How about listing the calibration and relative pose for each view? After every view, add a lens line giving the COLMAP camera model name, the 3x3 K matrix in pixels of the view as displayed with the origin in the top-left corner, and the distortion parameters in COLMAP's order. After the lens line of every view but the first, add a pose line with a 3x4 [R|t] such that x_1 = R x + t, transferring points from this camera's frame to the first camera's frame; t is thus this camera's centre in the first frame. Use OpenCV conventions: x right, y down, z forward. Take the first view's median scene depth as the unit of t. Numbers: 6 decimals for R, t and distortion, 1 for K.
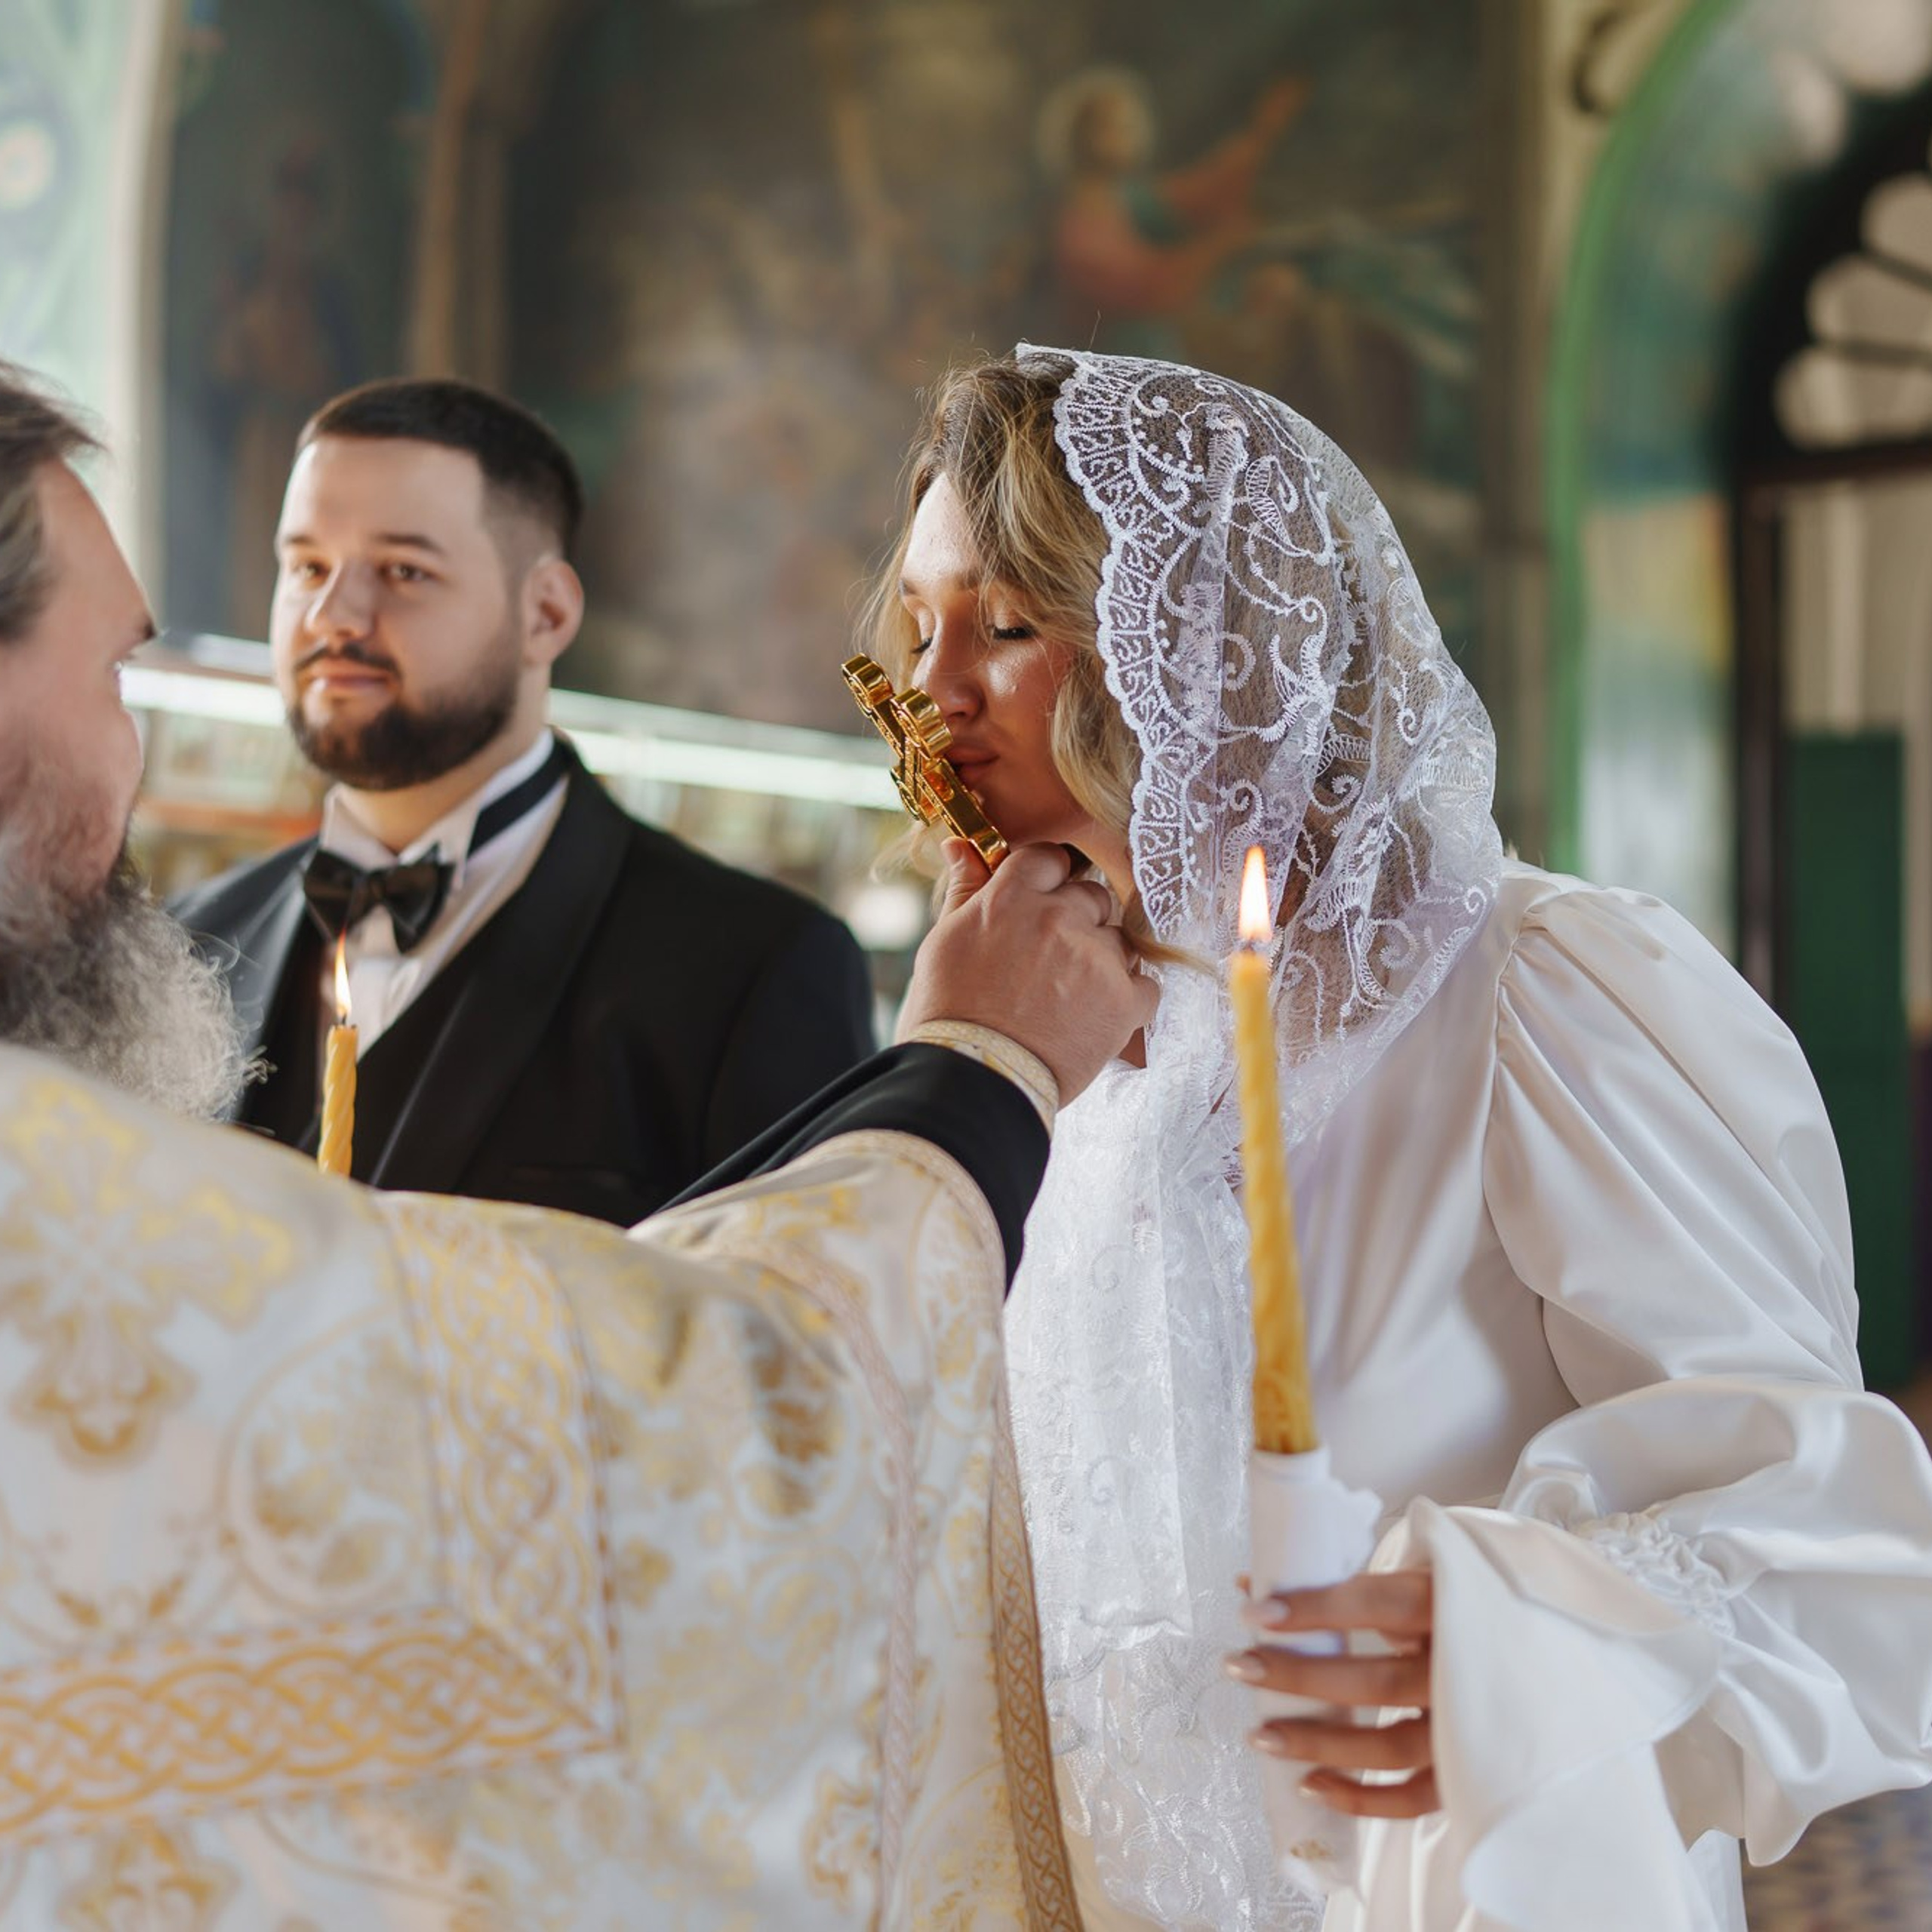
lens RADIAL K [[2675.8, 0, 988.5], [0, 2675.8, 956.2], [0, 0, 1]] dist [-0.006736, -0.027901]
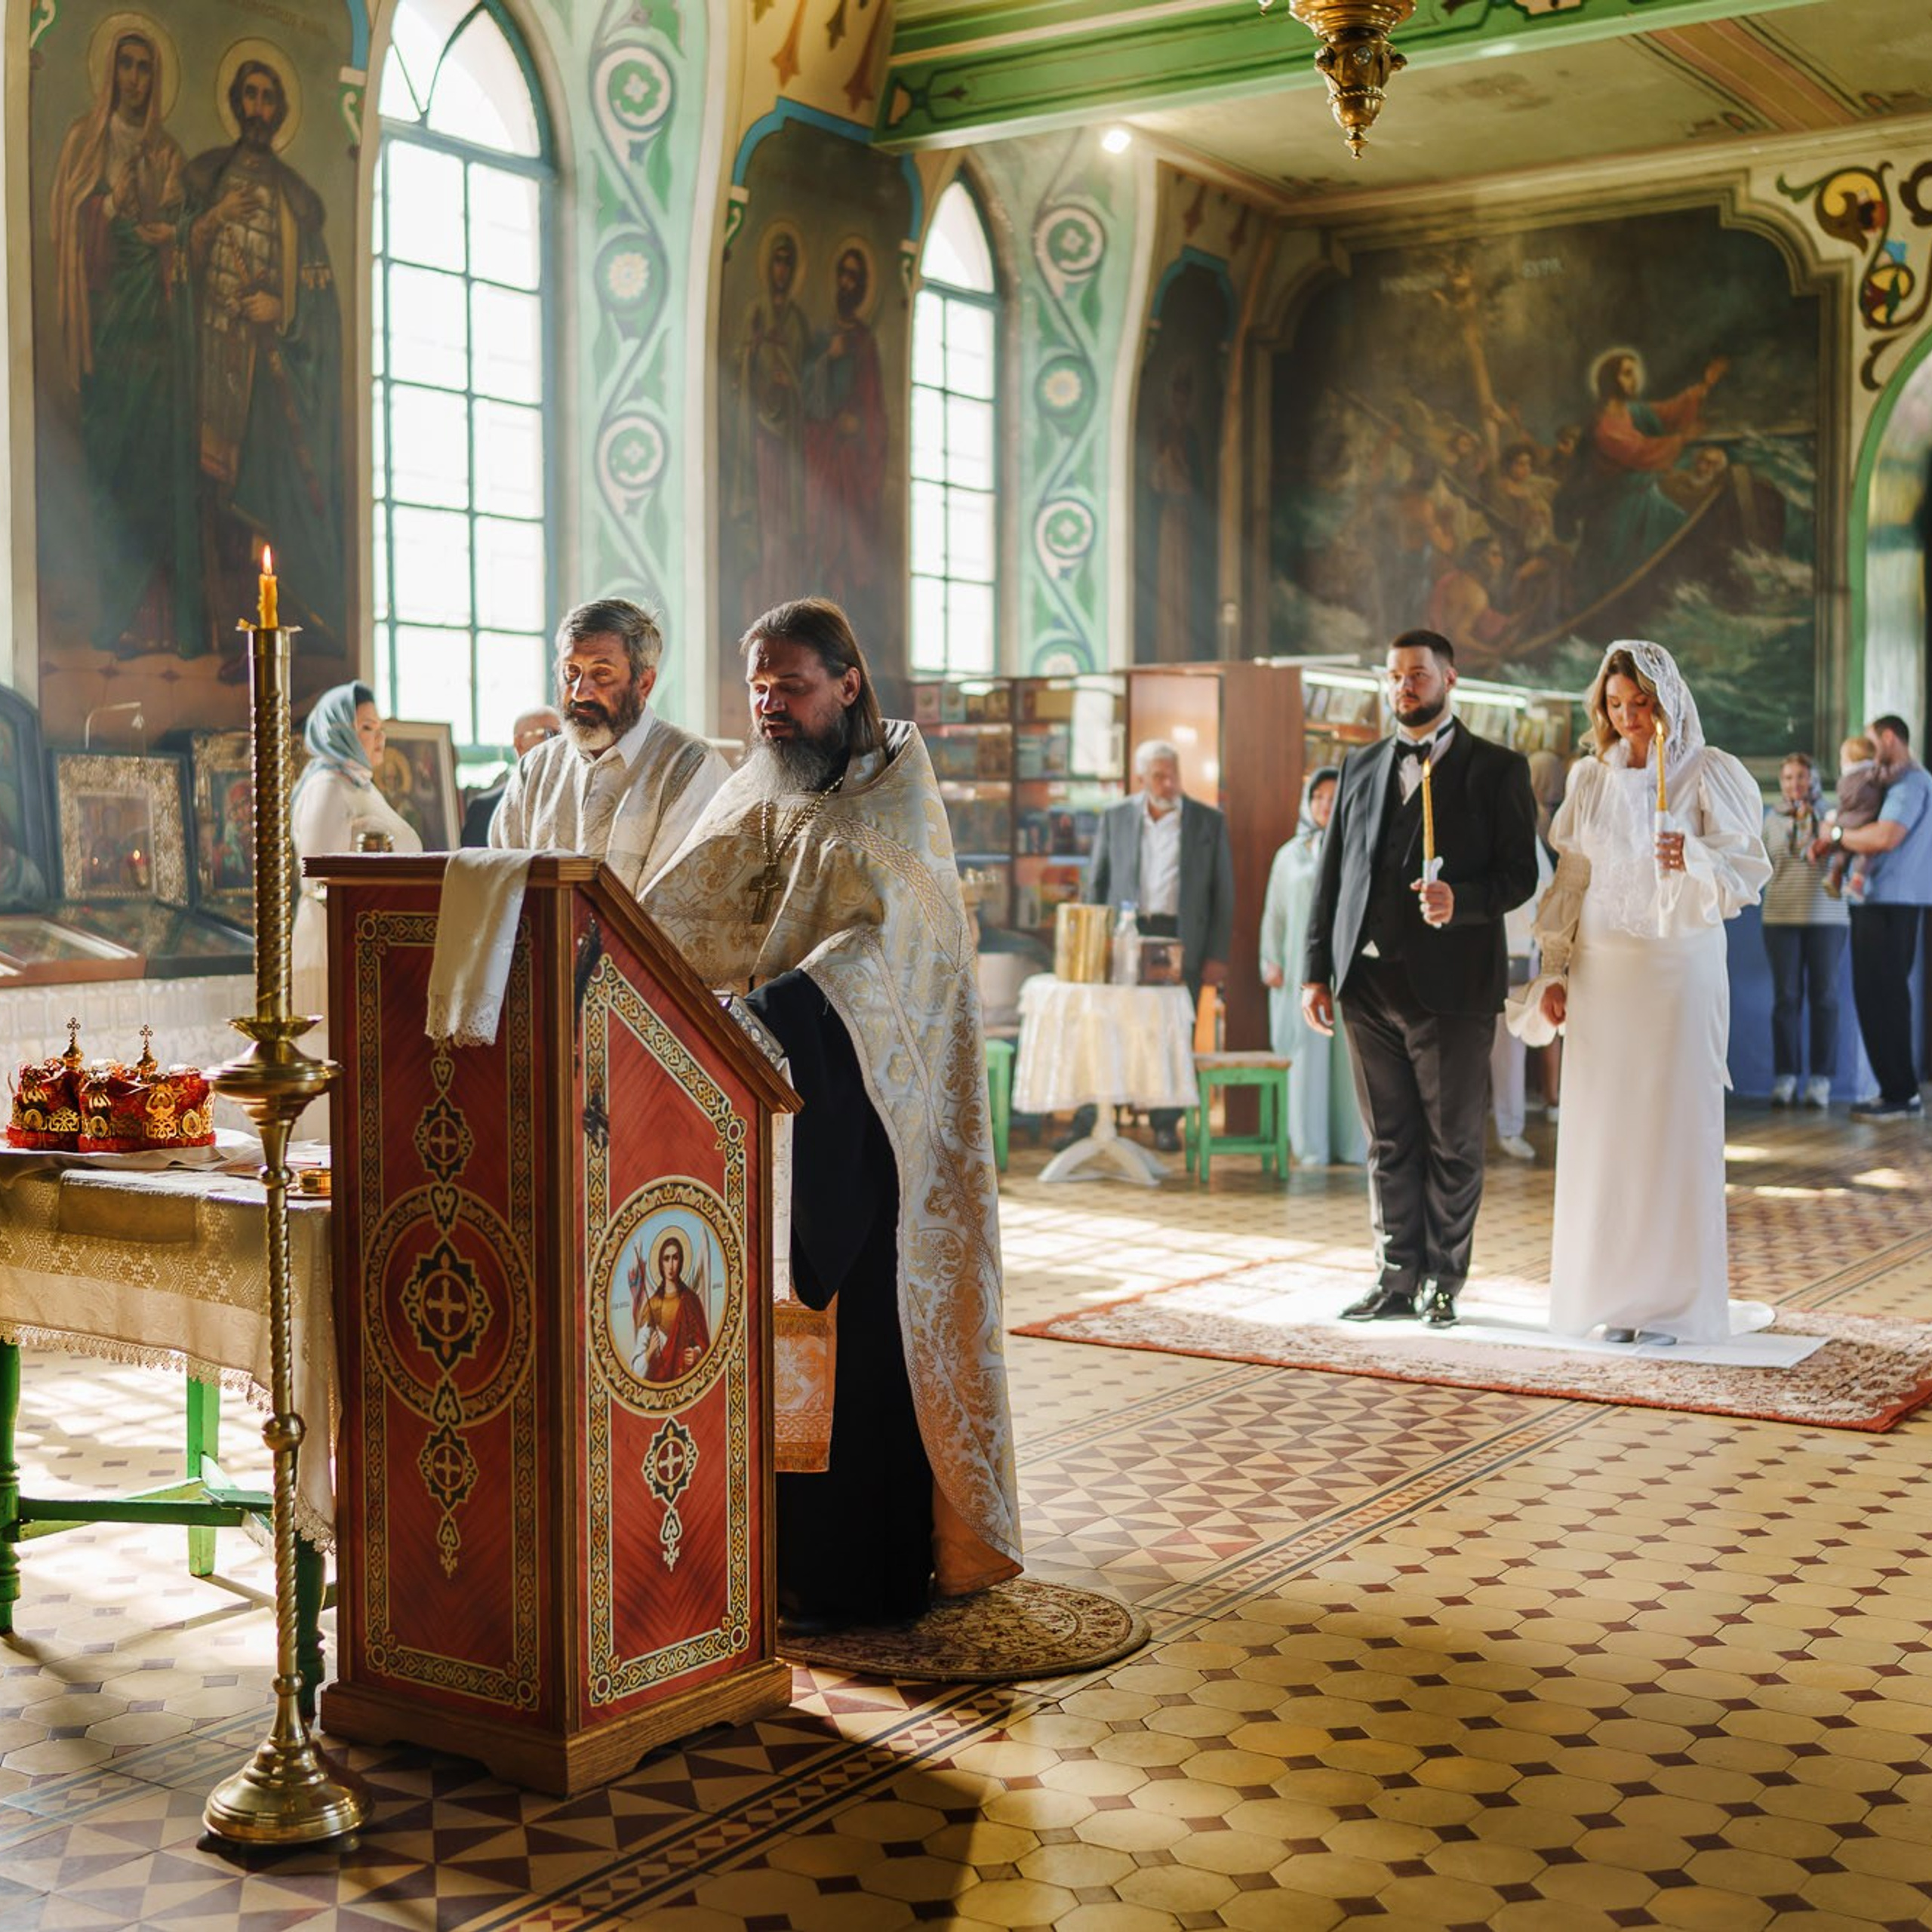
lens RADIAL K [[2675.8, 0, 988.5], [0, 2675.8, 956.2], [0, 0, 1]] dist [-0.006736, -0.027901]
pose [[0.979608, 0.054098, -0.193498, -0.007684], [-0.047170, 0.998076, 0.040235, 0.049390], [0.195302, -0.030287, 0.980275, -1.005990]]
